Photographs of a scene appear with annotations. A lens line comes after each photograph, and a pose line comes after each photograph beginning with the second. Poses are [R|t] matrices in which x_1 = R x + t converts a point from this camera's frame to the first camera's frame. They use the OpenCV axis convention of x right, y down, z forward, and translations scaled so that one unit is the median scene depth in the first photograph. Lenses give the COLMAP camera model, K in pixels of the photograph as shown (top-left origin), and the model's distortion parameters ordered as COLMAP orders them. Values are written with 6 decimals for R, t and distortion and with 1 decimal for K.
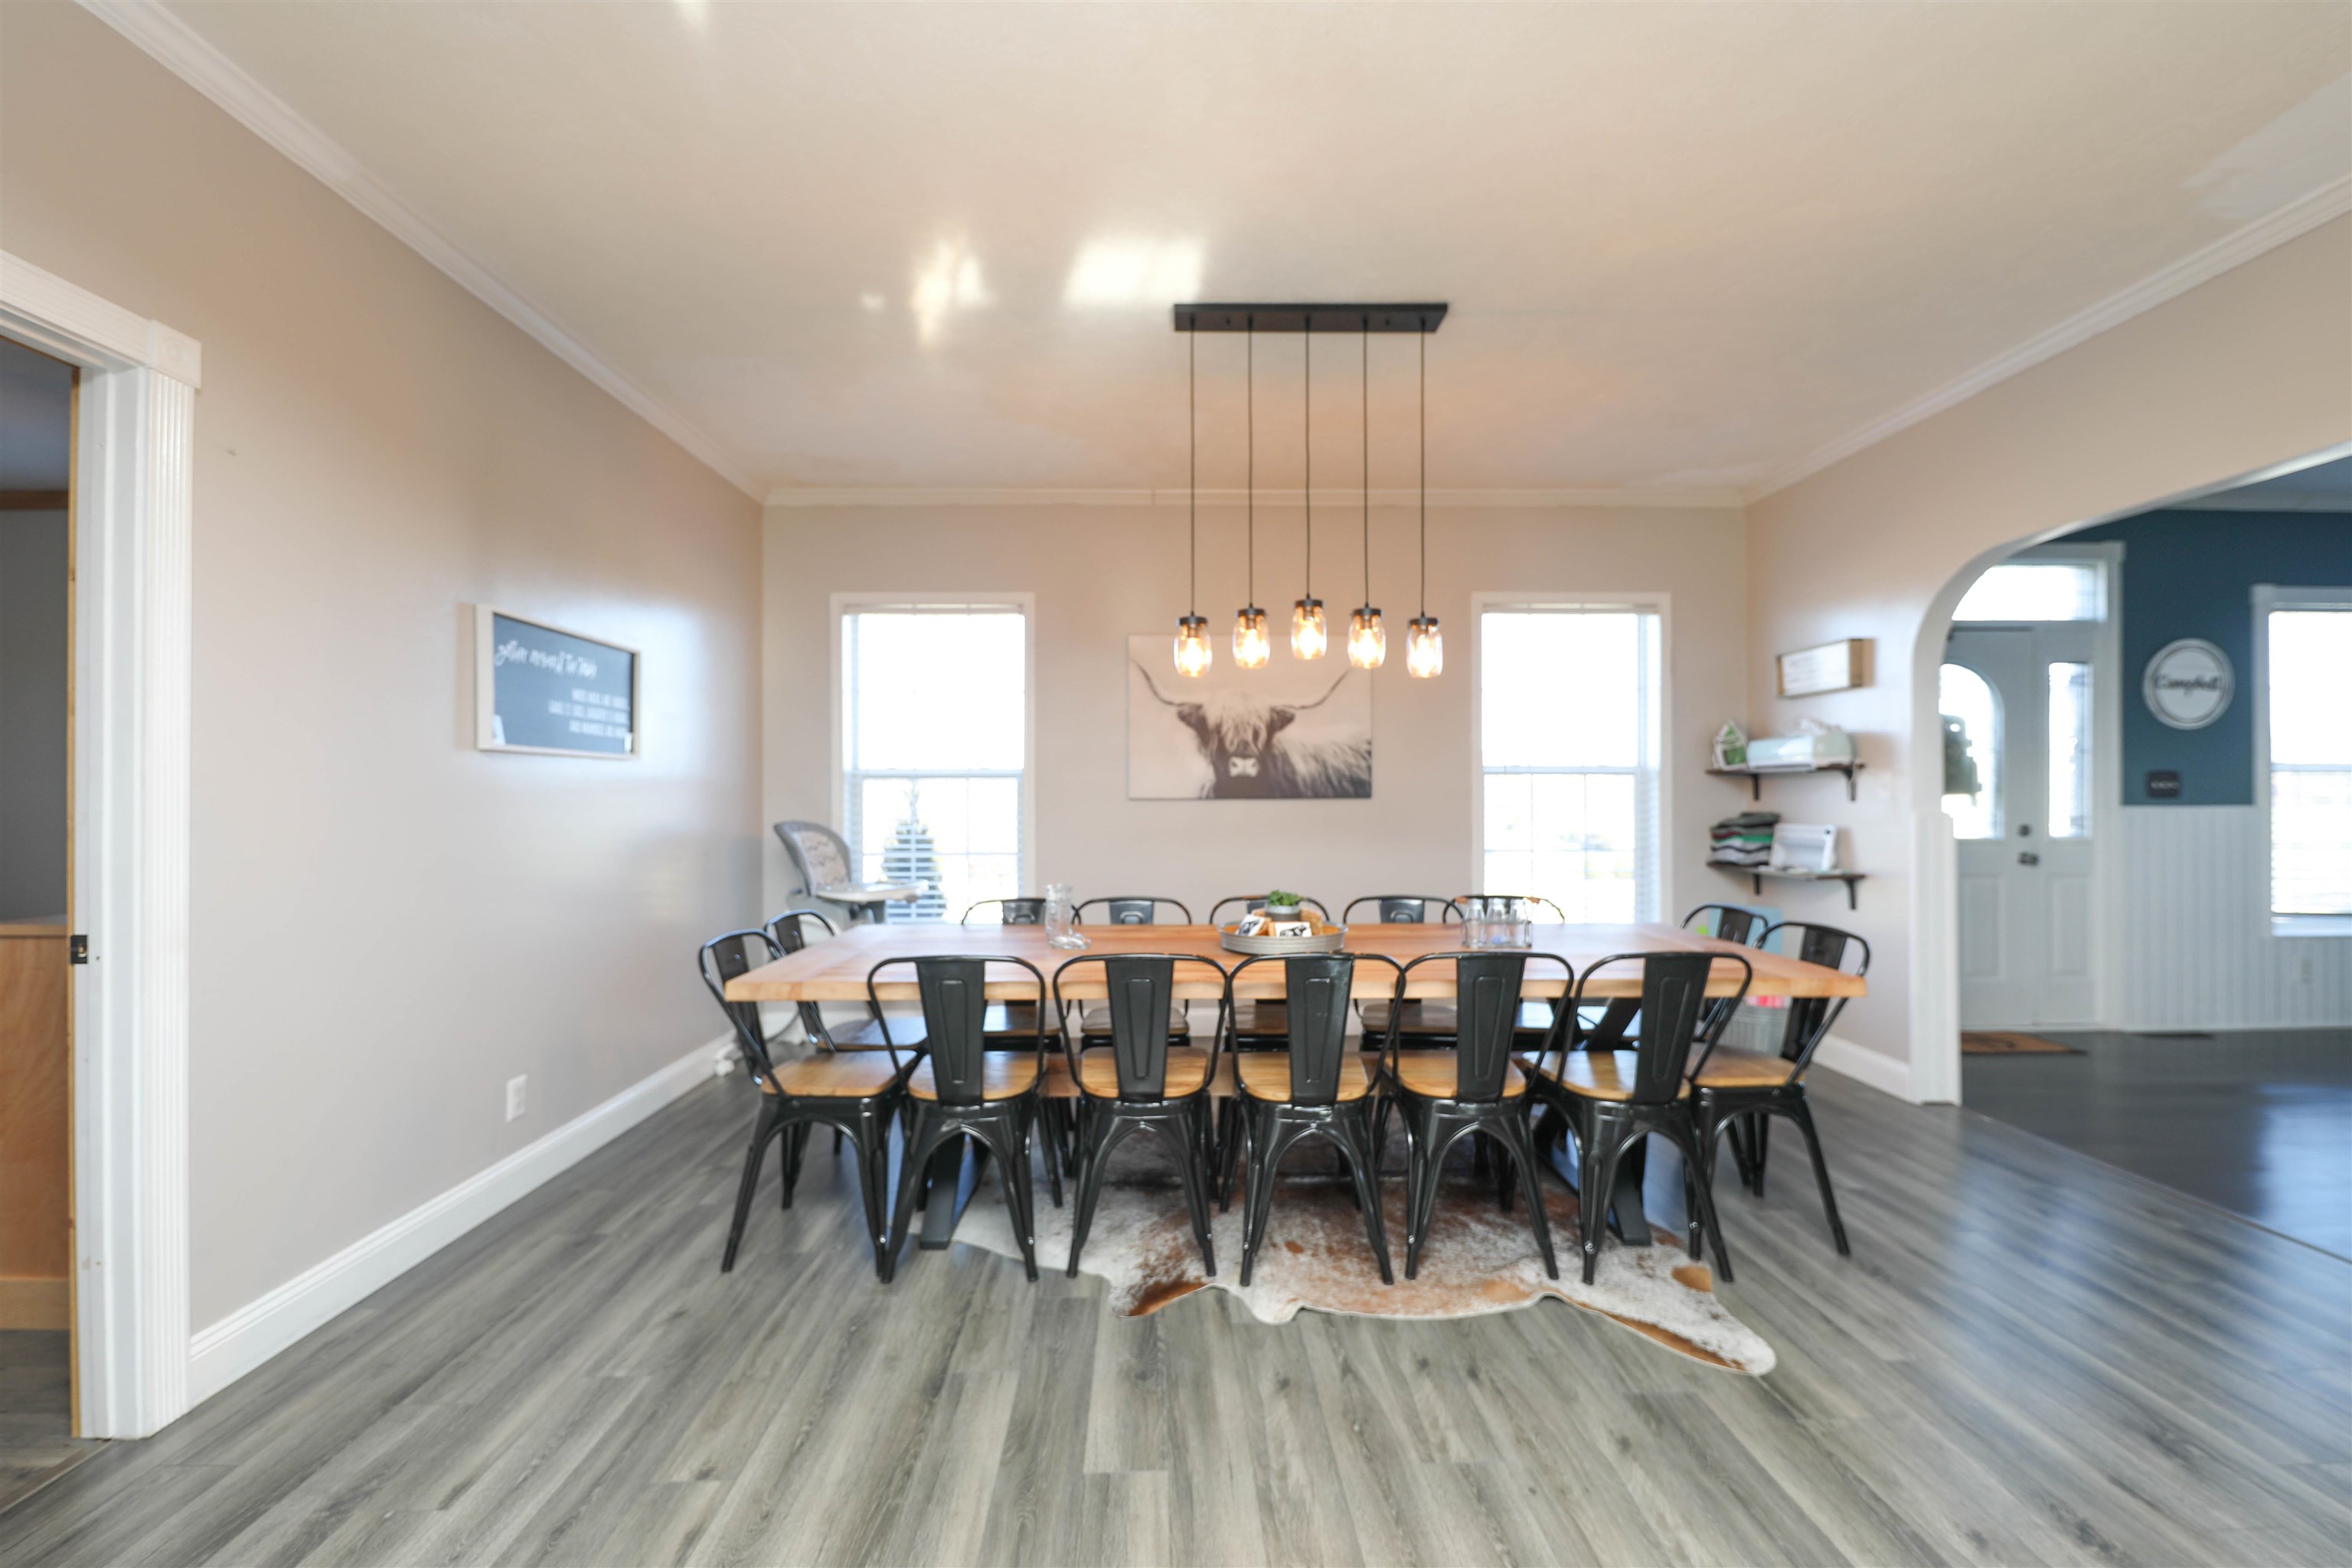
lens RADIAL K [[959.7, 0, 1177.2], [0, 959.7, 774.5], [0, 0, 1]] dist [-0.002143, -0.000403]
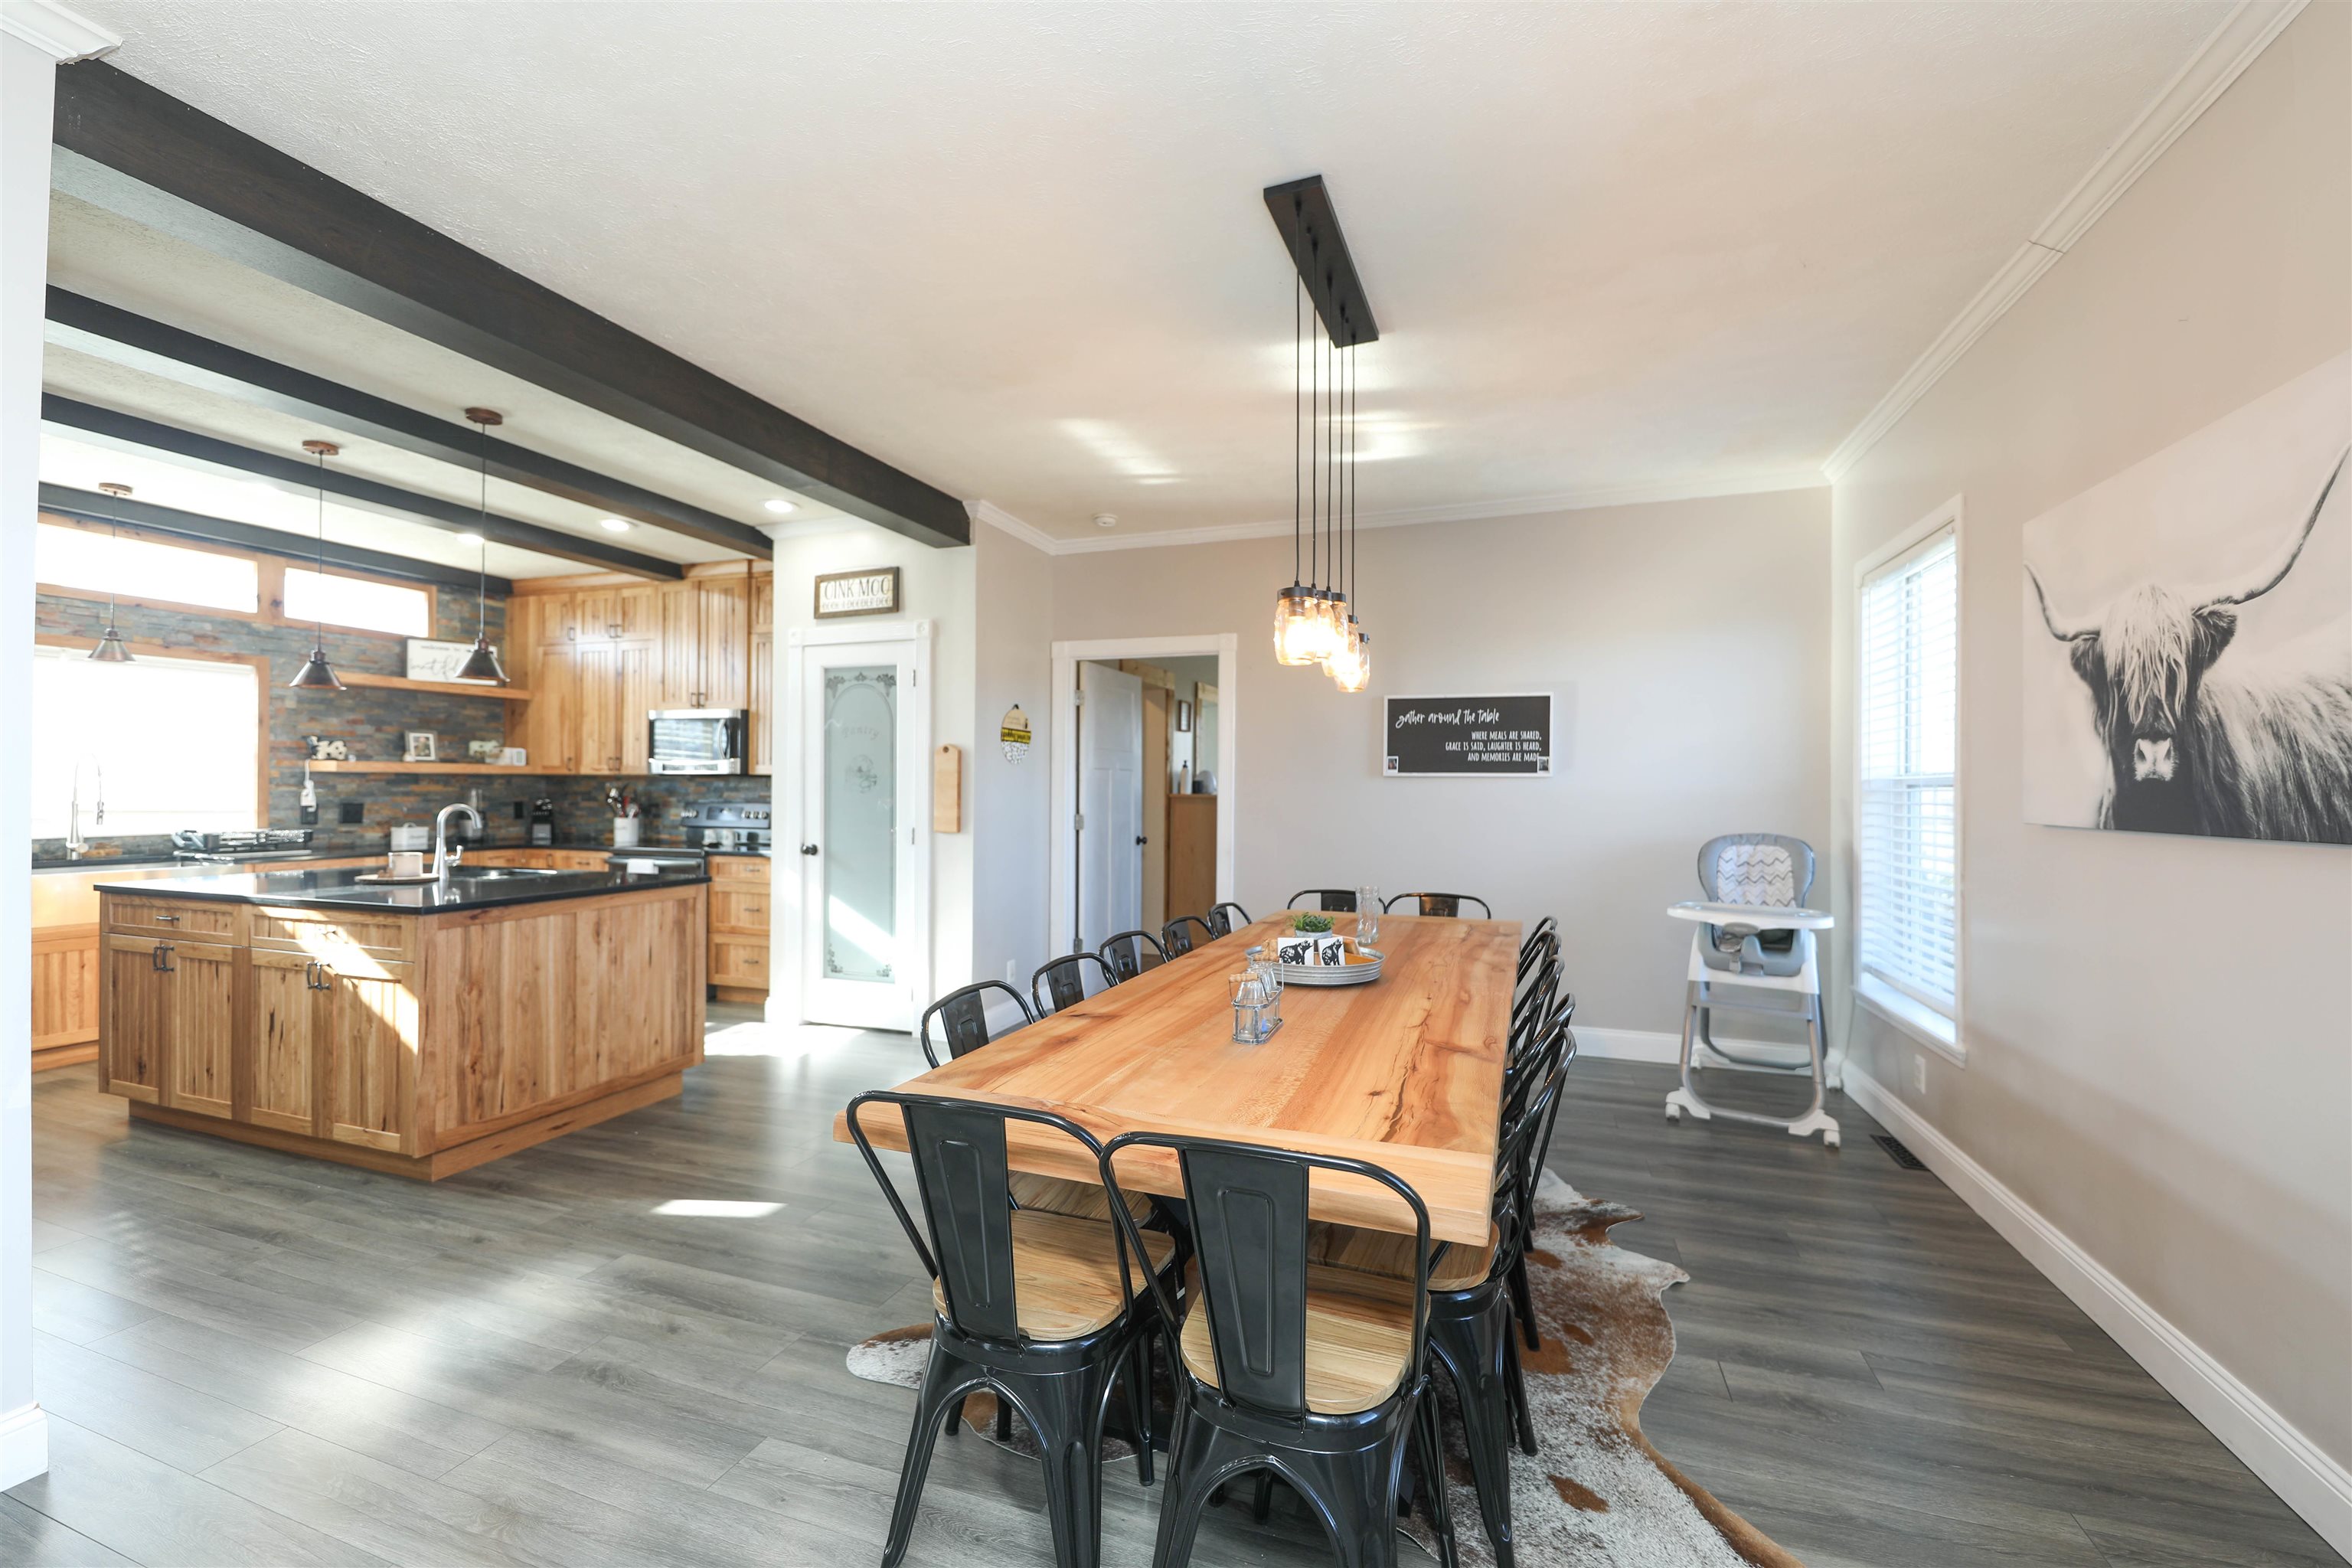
lens RADIAL K [[959.7, 0, 1180.3], [0, 959.7, 795.3], [0, 0, 1]] dist [-0.002143, -0.000403]
pose [[-0.368585, 0.006643, -0.929570, 0.632093], [0.015201, 0.999884, 0.001118, 0.001242], [0.929470, -0.013719, -0.368643, 0.752359]]
